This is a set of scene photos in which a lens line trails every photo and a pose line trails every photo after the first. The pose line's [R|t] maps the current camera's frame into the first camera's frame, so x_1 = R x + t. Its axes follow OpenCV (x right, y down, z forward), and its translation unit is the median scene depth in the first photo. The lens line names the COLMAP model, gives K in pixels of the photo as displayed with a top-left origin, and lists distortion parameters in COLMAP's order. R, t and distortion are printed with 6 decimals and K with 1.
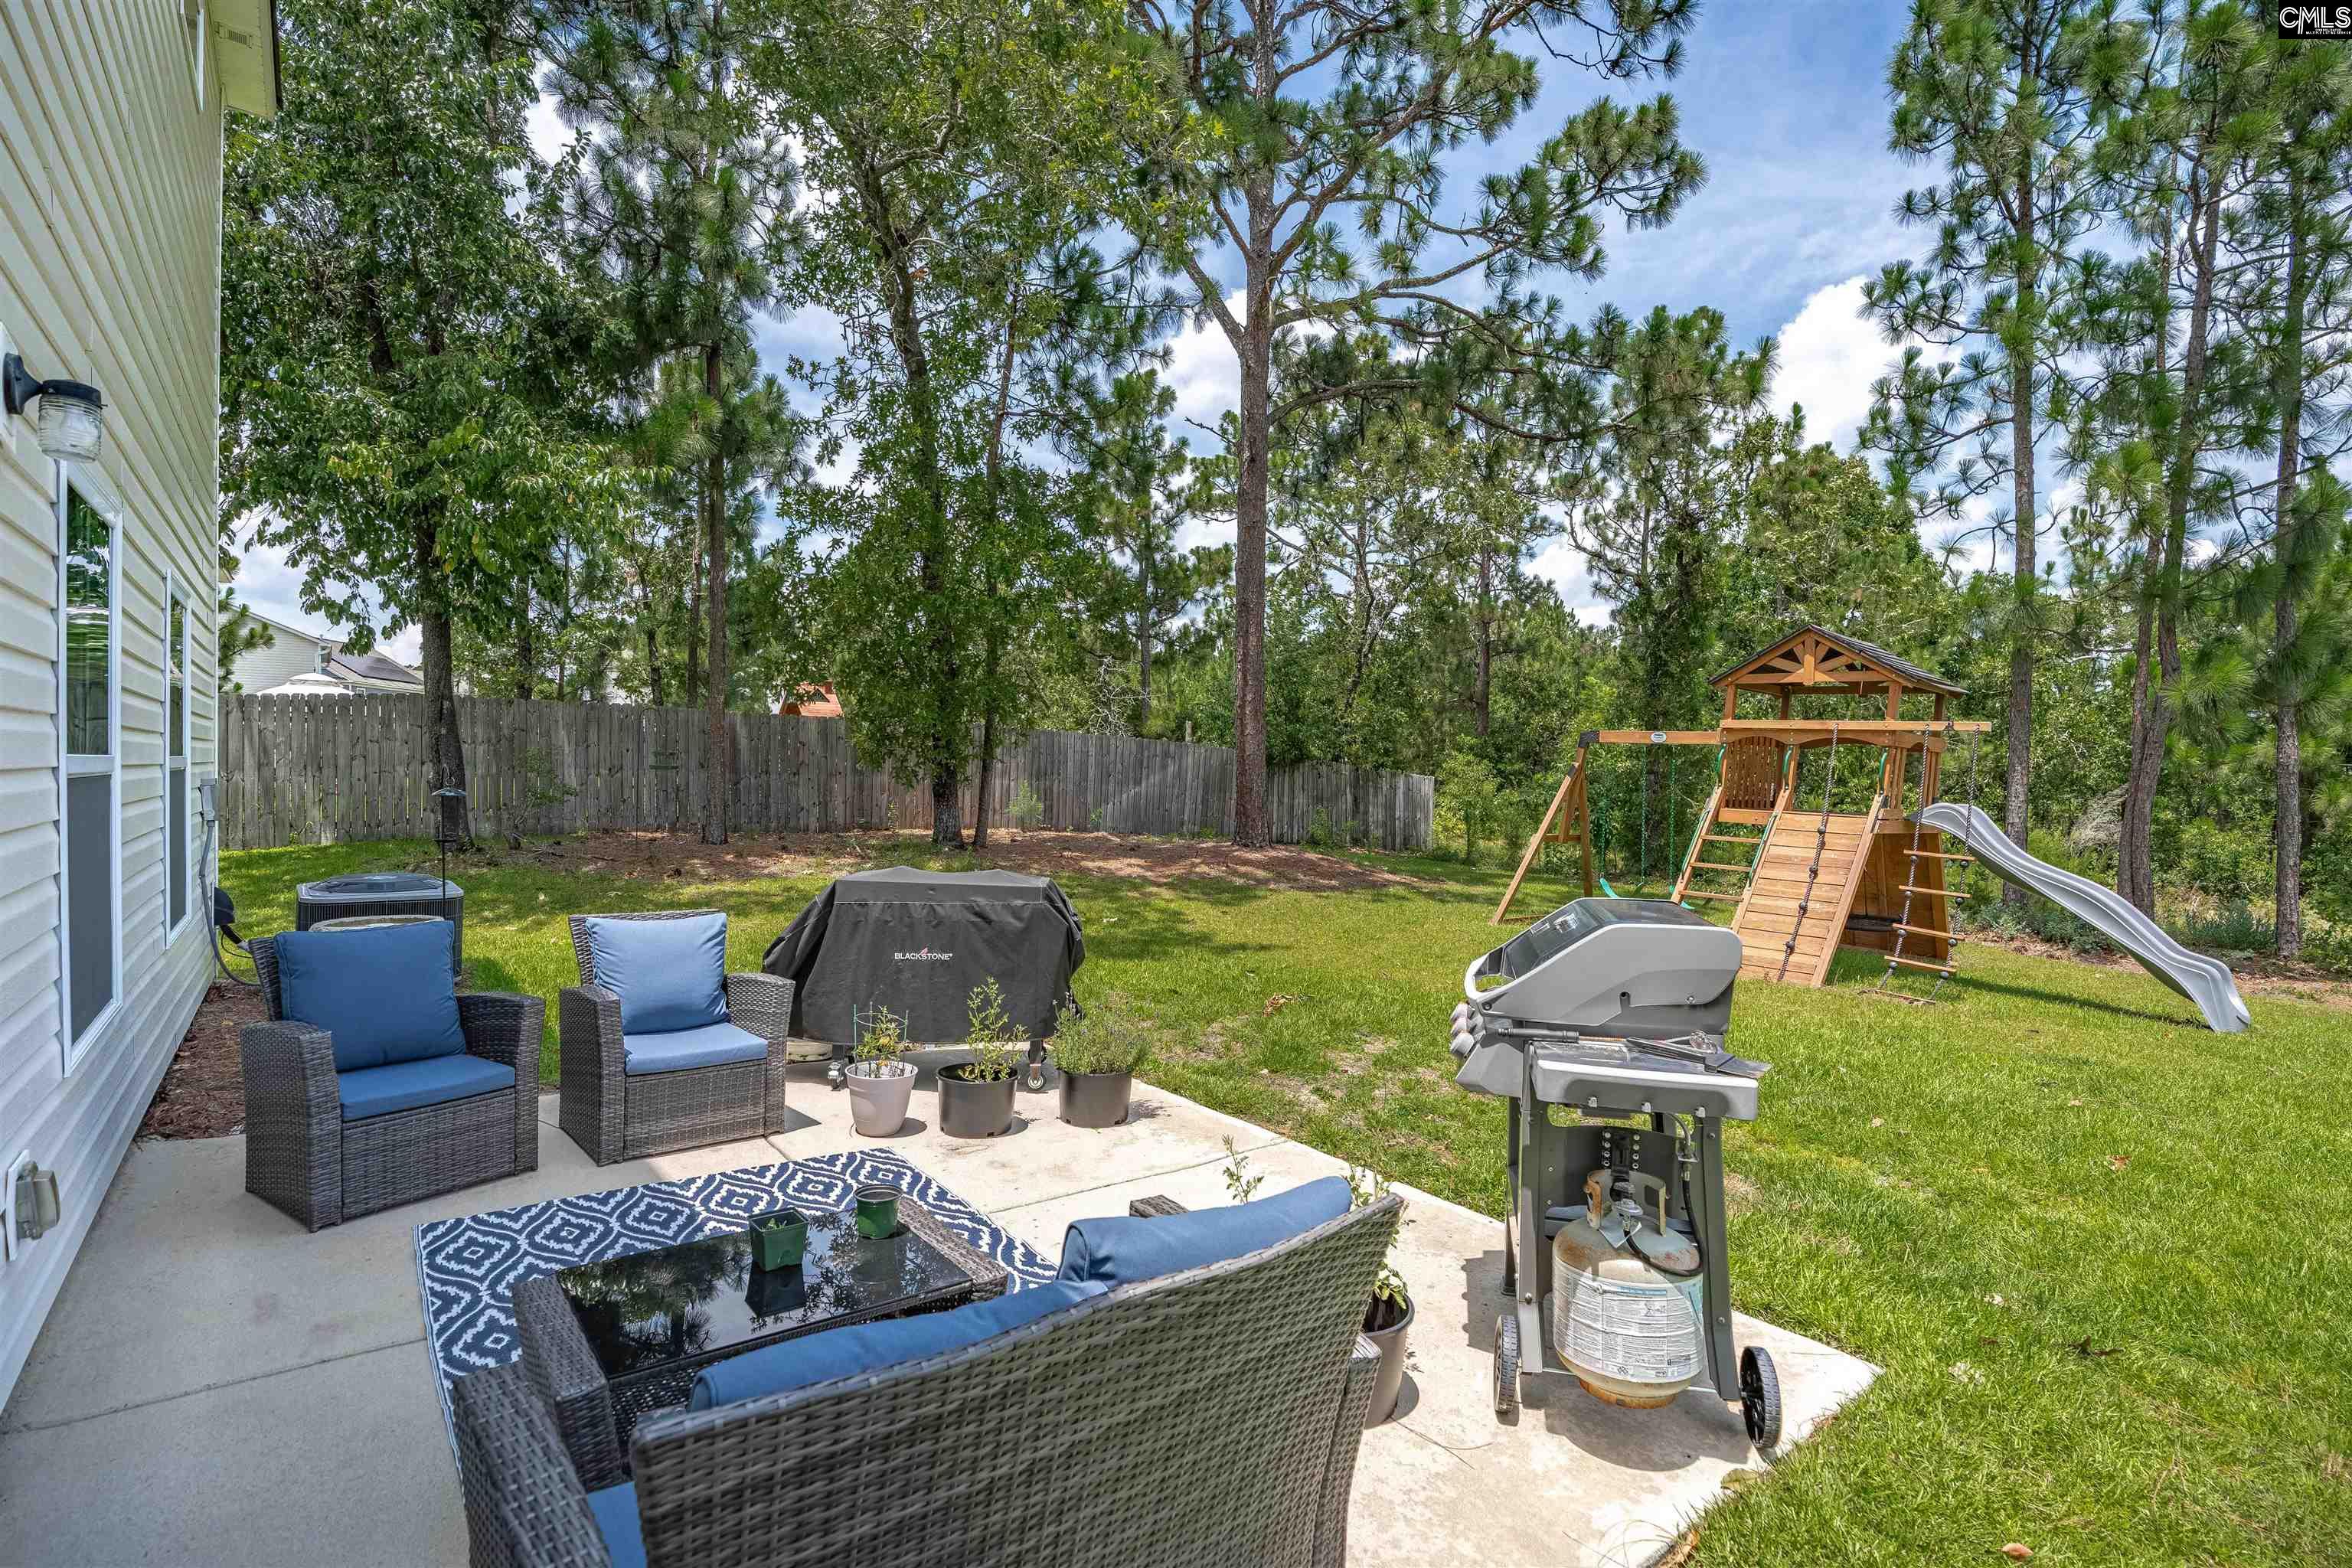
lens RADIAL K [[1090.9, 0, 1166.1], [0, 1090.9, 772.3], [0, 0, 1]] dist [-0.075013, 0.028219]
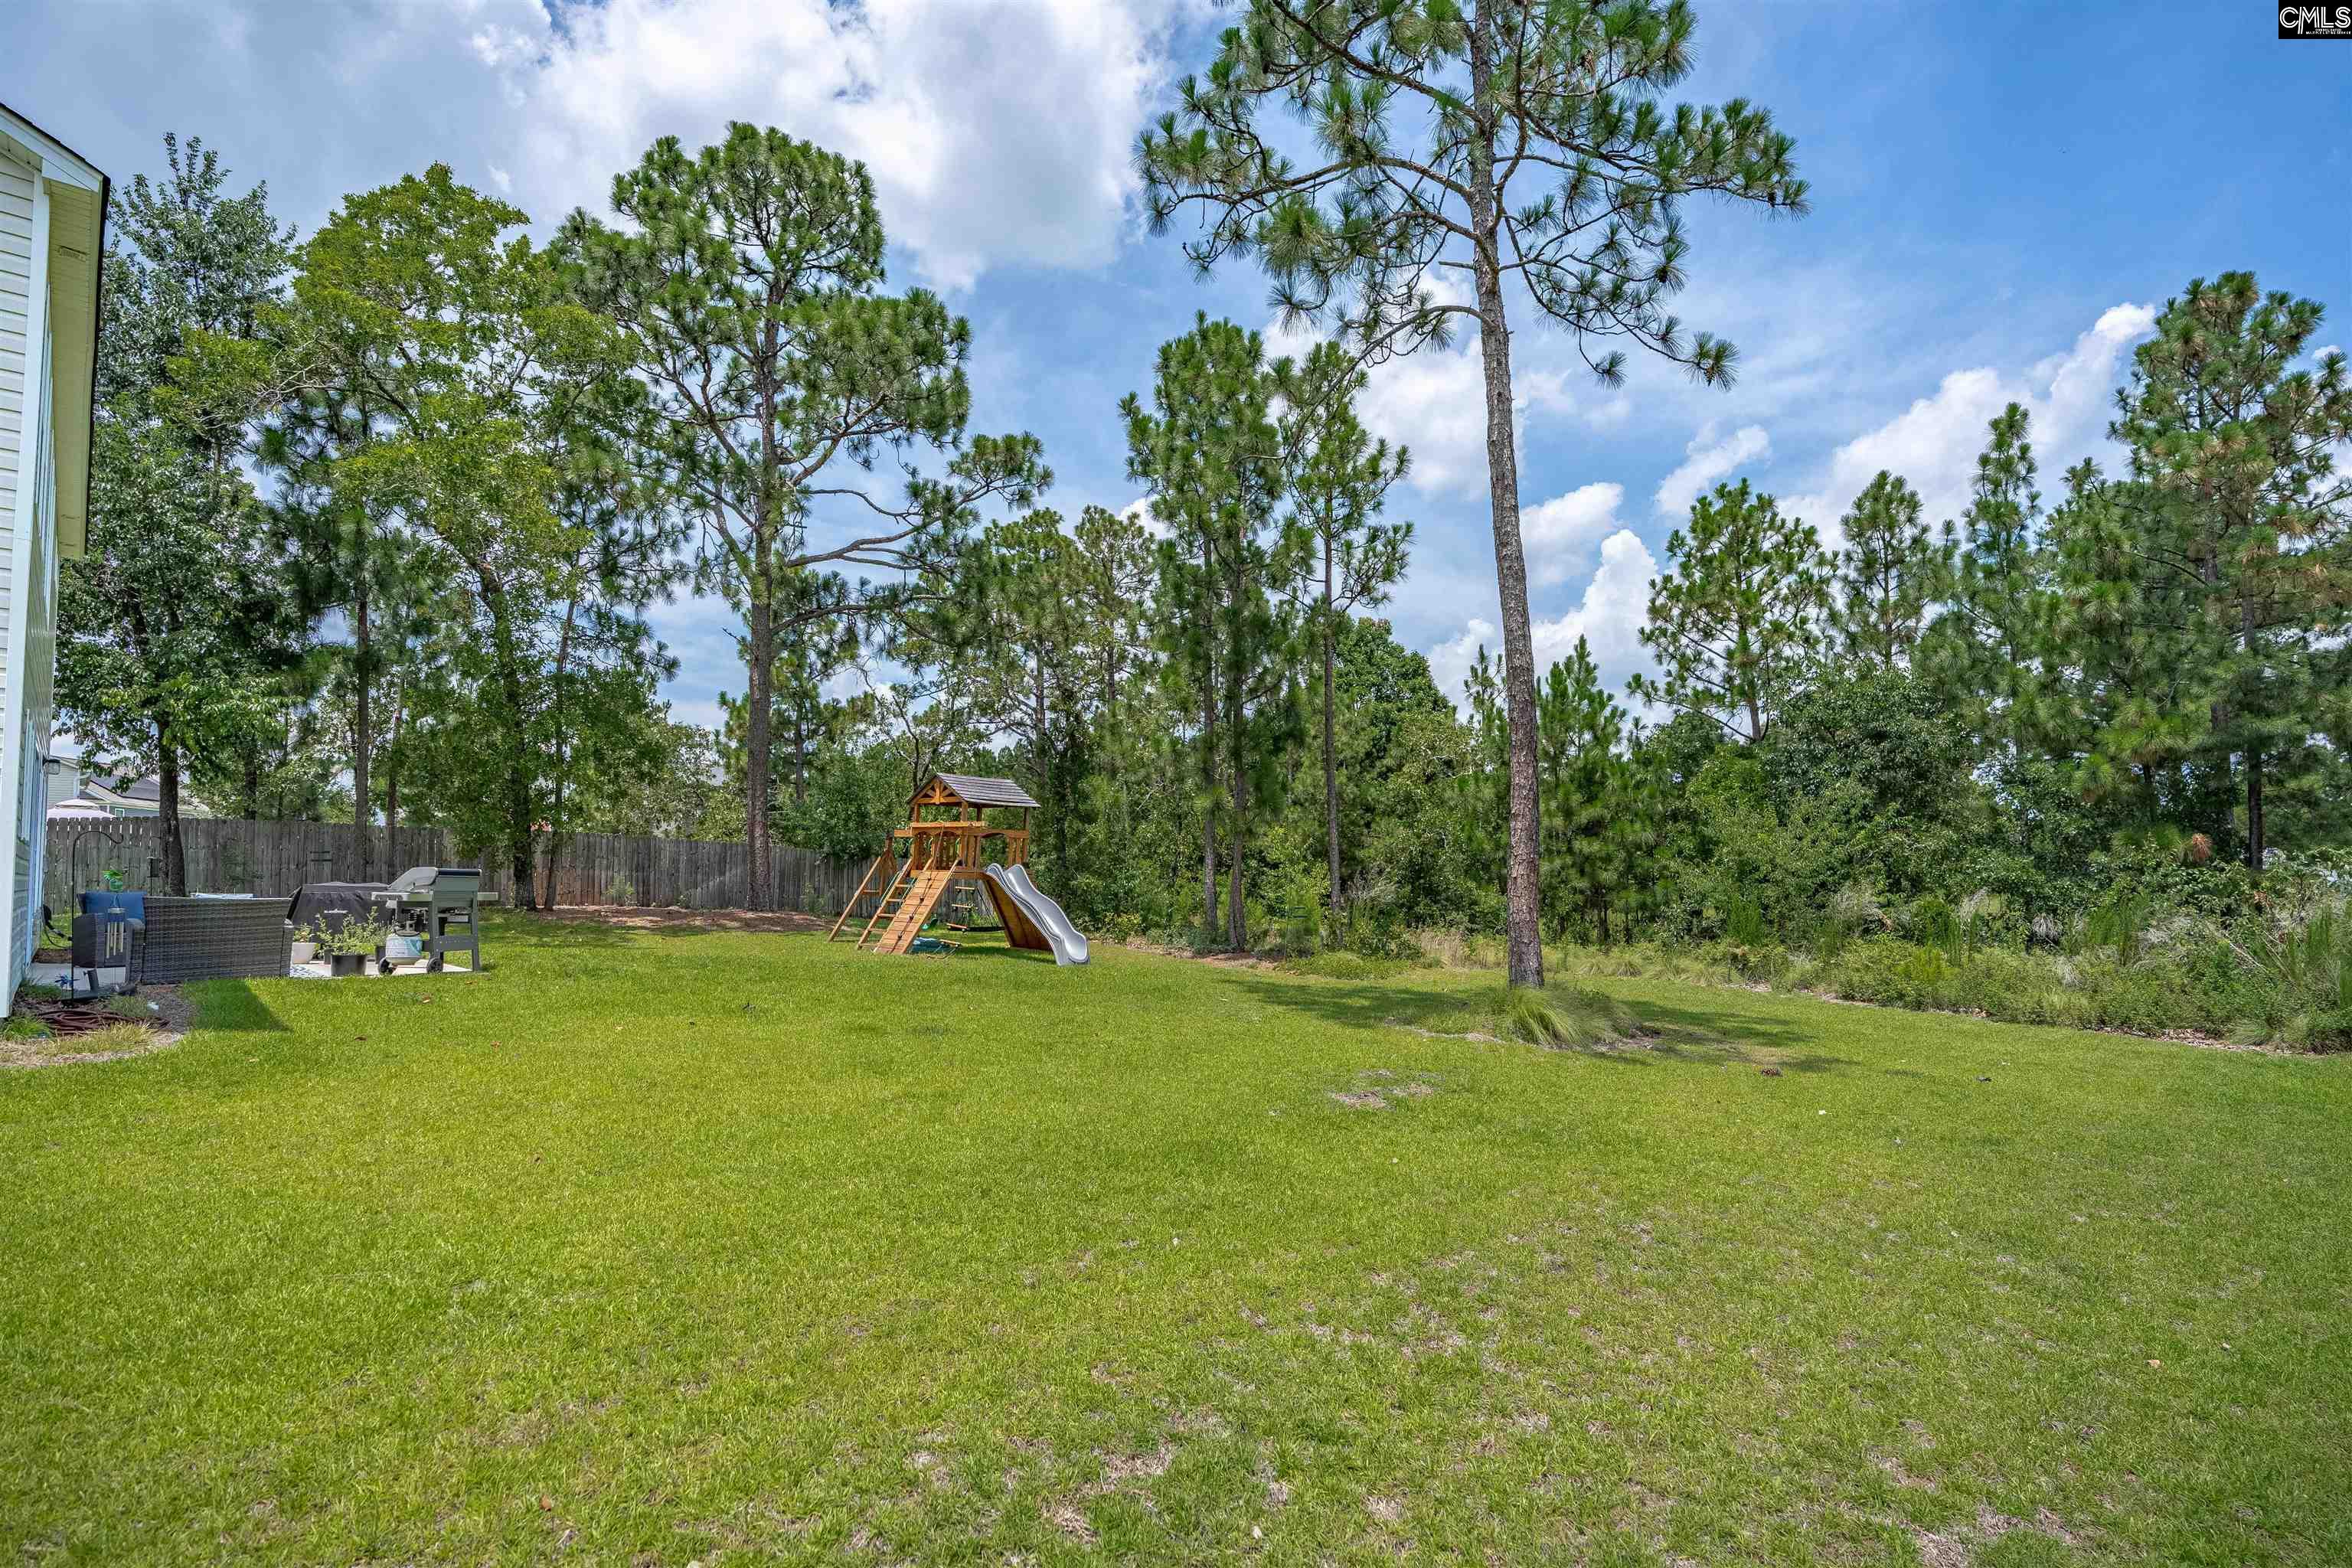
lens RADIAL K [[1124.7, 0, 1190.1], [0, 1124.7, 785.5], [0, 0, 1]] dist [-0.036016, 0.000815]
pose [[0.991505, -0.008753, 0.129771, 0.680223], [0.019924, 0.996179, -0.085029, 0.054582], [-0.128531, 0.086893, 0.987891, -0.897009]]
